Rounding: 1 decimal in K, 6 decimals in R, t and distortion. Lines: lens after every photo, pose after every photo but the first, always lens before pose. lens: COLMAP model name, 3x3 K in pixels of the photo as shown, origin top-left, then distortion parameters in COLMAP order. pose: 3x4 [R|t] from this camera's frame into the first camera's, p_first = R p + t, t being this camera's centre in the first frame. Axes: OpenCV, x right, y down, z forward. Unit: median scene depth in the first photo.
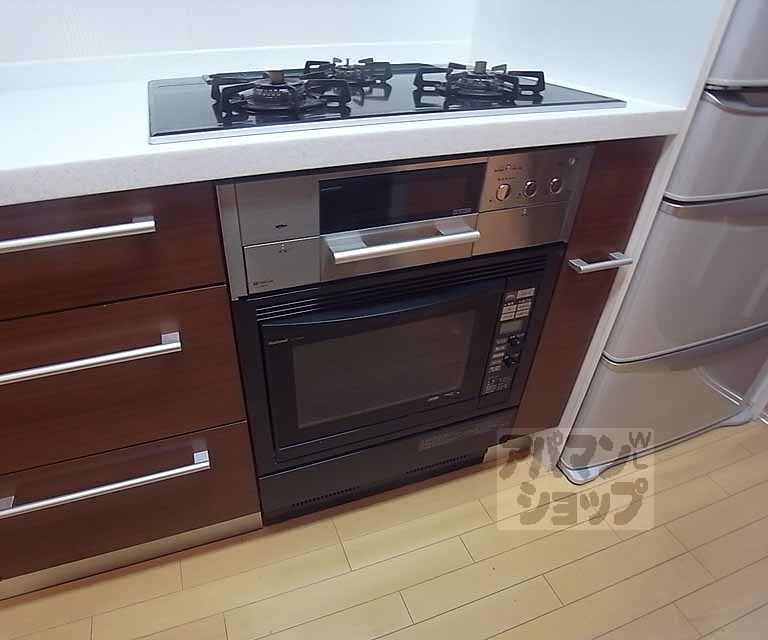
lens RADIAL K [[475.8, 0, 379.0], [0, 475.8, 323.9], [0, 0, 1]] dist [-0.022692, 0.004317]
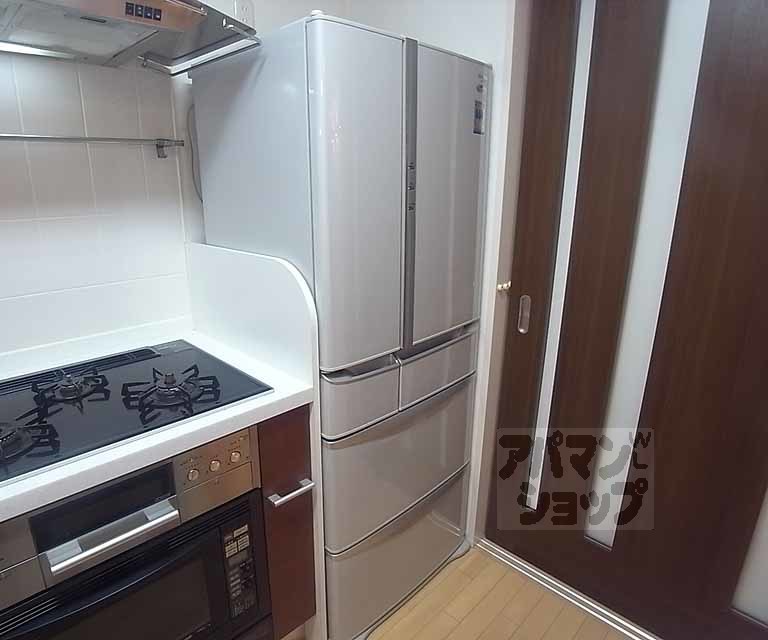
lens RADIAL K [[475.8, 0, 385.7], [0, 475.8, 316.9], [0, 0, 1]] dist [-0.022692, 0.004317]
pose [[0.921117, -0.153167, 0.357887, 0.311543], [0.249190, 0.938299, -0.239789, -0.211388], [-0.299077, 0.310056, 0.902451, -0.473854]]
